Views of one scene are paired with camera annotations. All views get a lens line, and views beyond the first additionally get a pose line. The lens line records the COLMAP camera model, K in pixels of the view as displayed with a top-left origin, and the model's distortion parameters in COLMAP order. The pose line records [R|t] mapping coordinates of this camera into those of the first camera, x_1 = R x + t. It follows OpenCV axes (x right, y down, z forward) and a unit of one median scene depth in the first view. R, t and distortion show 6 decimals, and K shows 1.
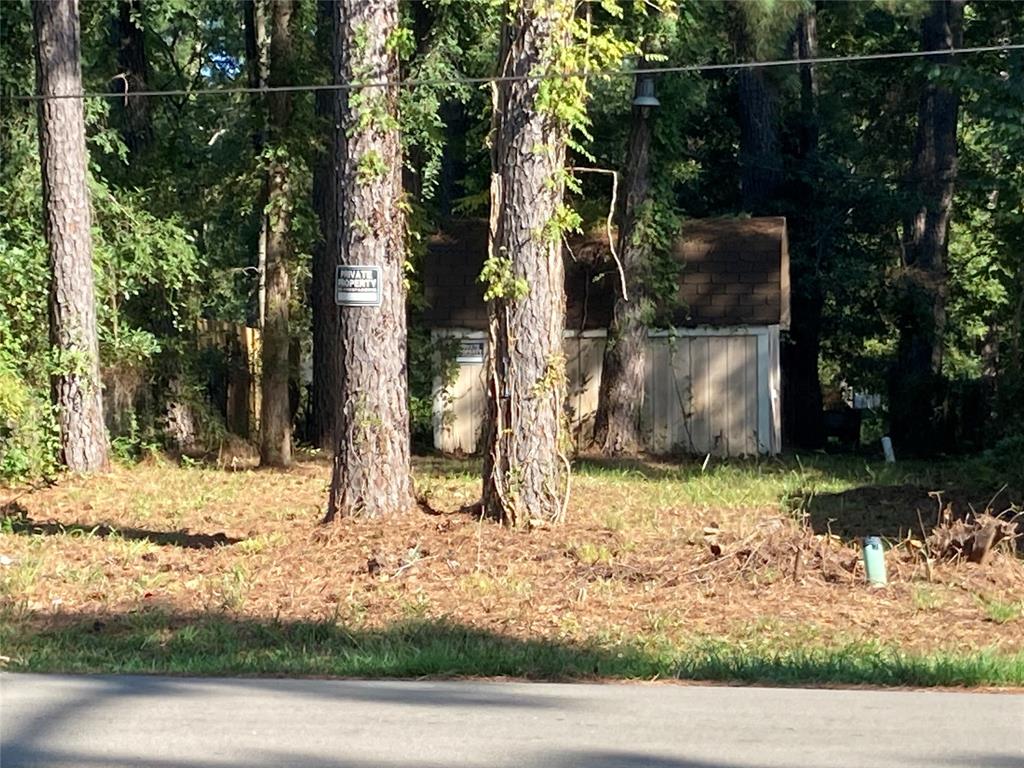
lens RADIAL K [[3053.4, 0, 512.0], [0, 3053.4, 384.0], [0, 0, 1]] dist [-0.679178, 14.308941]
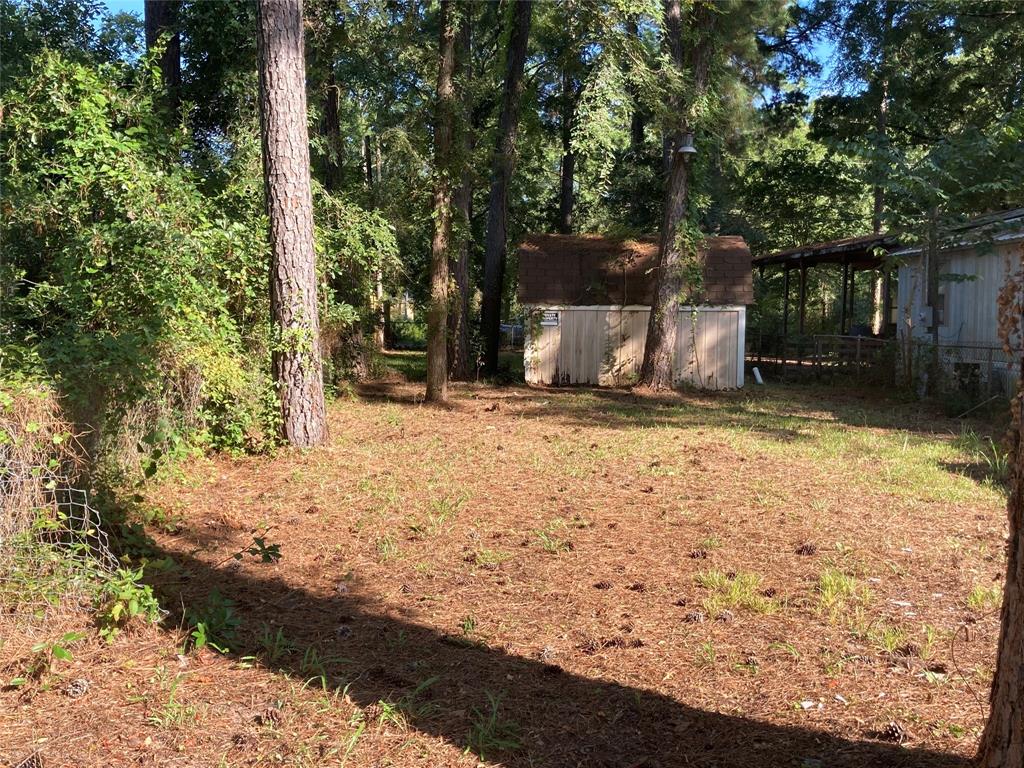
lens RADIAL K [[1031.8, 0, 512.0], [0, 1031.8, 384.0], [0, 0, 1]] dist [0.015439, -0.000178]
pose [[0.997001, 0.011302, 0.076554, -0.098608], [-0.016414, 0.997652, 0.066485, -0.016171], [-0.075622, -0.067542, 0.994846, 0.650129]]
